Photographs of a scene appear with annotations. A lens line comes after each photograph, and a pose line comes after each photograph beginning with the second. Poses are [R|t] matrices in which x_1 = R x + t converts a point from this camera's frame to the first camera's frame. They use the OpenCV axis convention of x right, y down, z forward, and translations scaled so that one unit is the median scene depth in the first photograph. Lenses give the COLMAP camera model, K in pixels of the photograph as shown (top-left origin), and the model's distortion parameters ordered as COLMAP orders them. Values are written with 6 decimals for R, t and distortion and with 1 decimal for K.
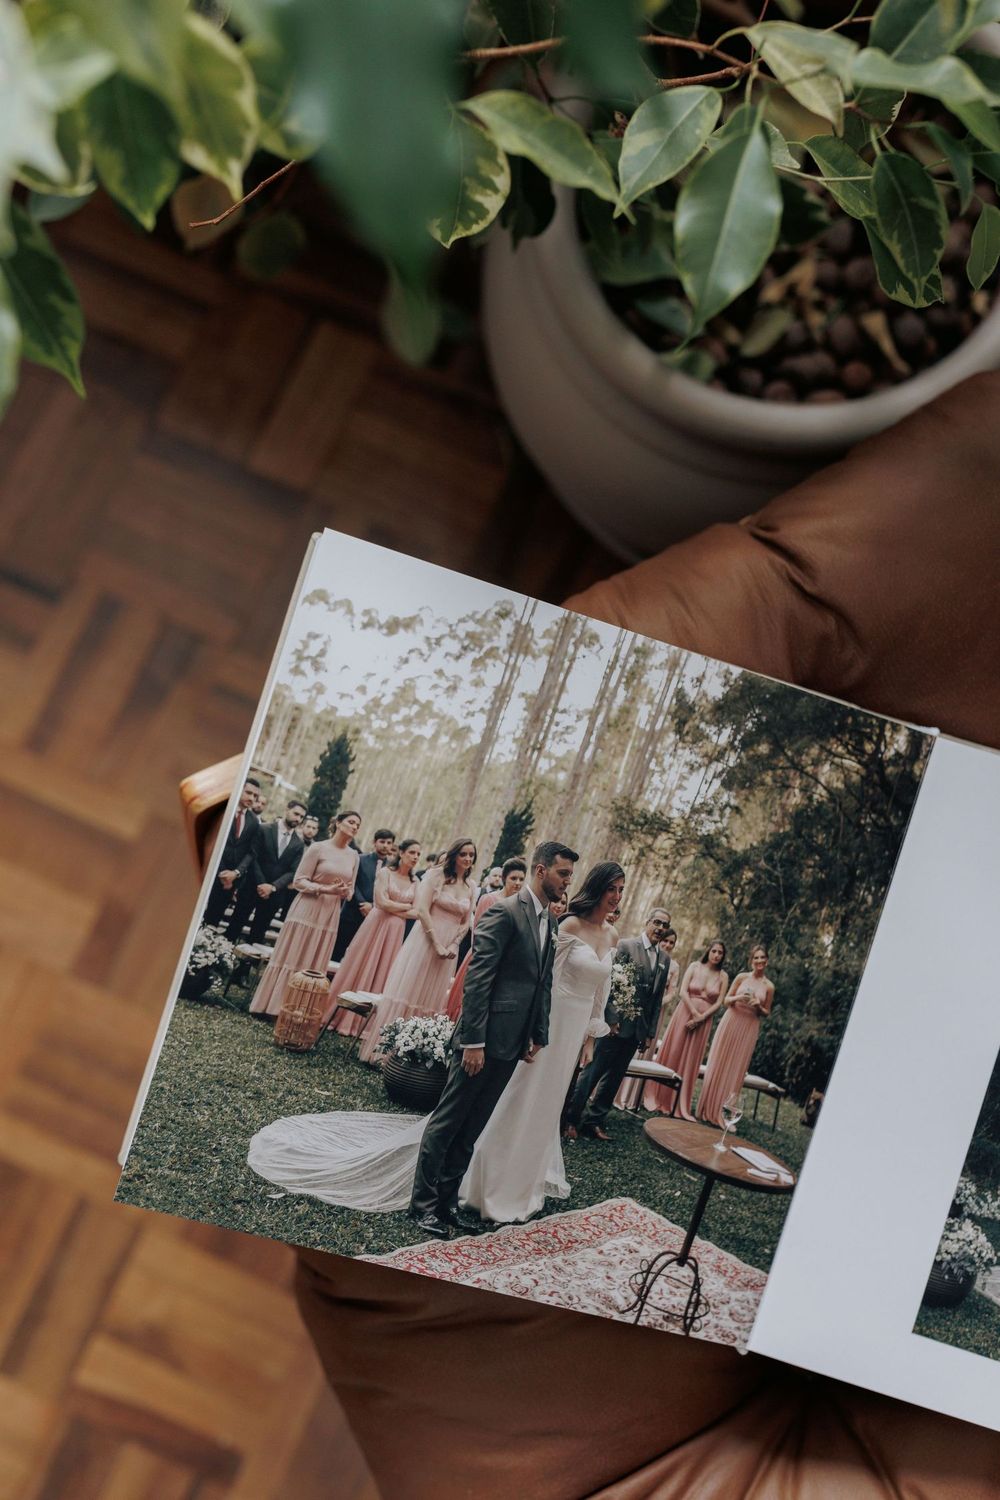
lens RADIAL K [[1411.0, 0, 512.3], [0, 1411.0, 753.4], [0, 0, 1]] dist [0.056621, 0.000000]
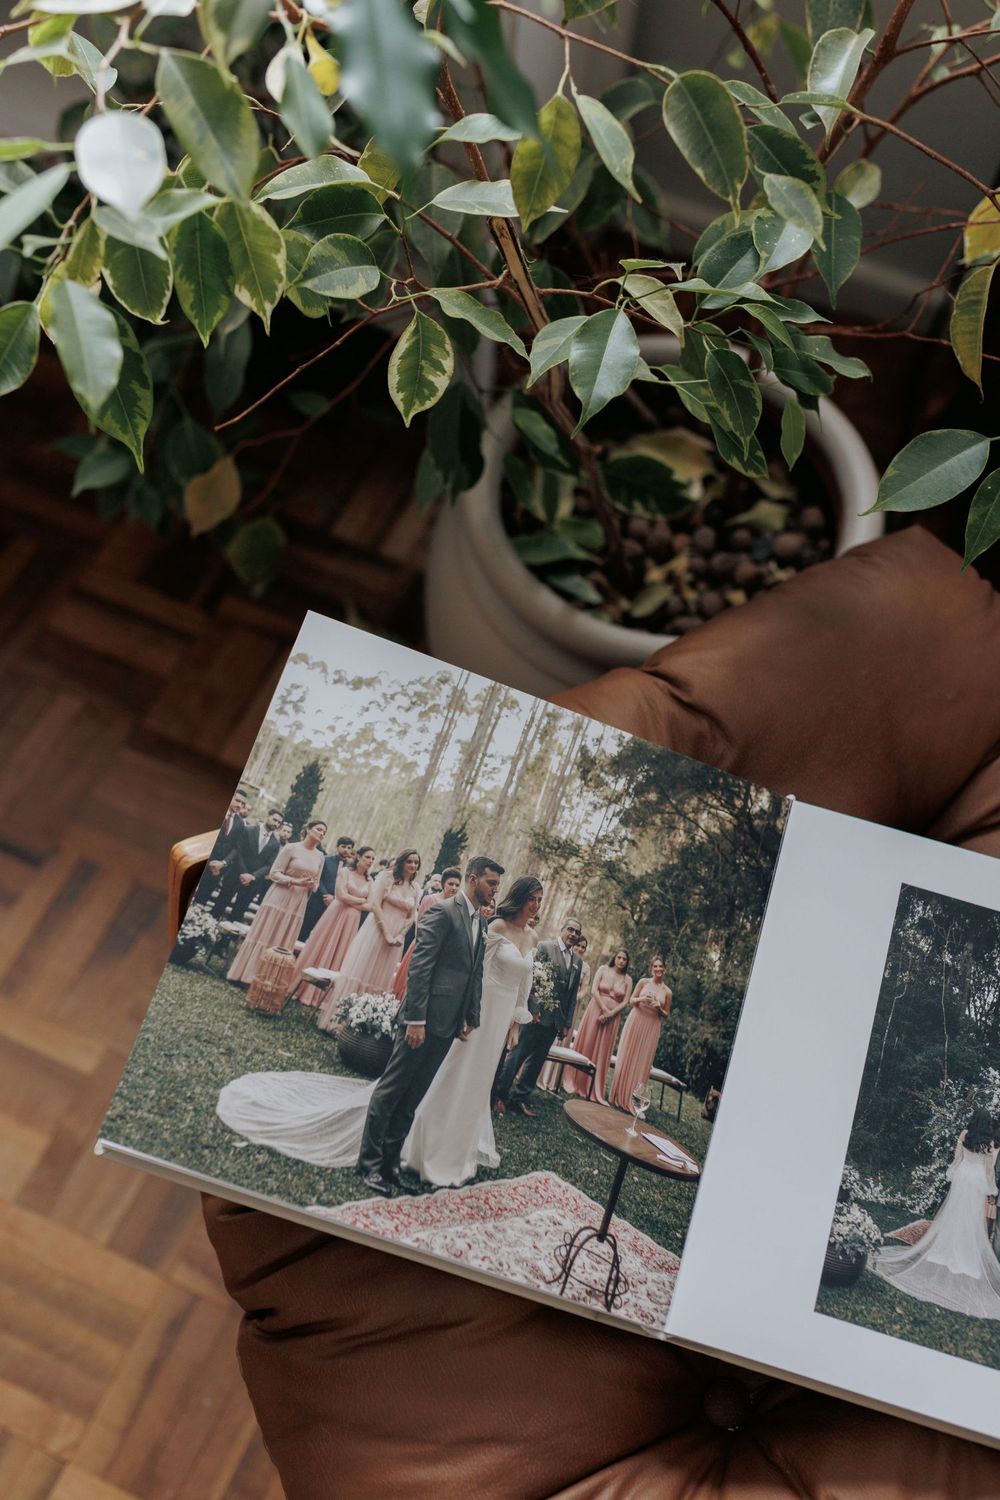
lens RADIAL K [[1411.0, 0, 488.2], [0, 1411.0, 744.9], [0, 0, 1]] dist [0.056621, 0.000000]
pose [[0.999536, 0.005544, 0.029958, -0.003904], [0.005776, 0.930989, -0.365000, 0.411759], [-0.029914, 0.365004, 0.930525, -0.167812]]
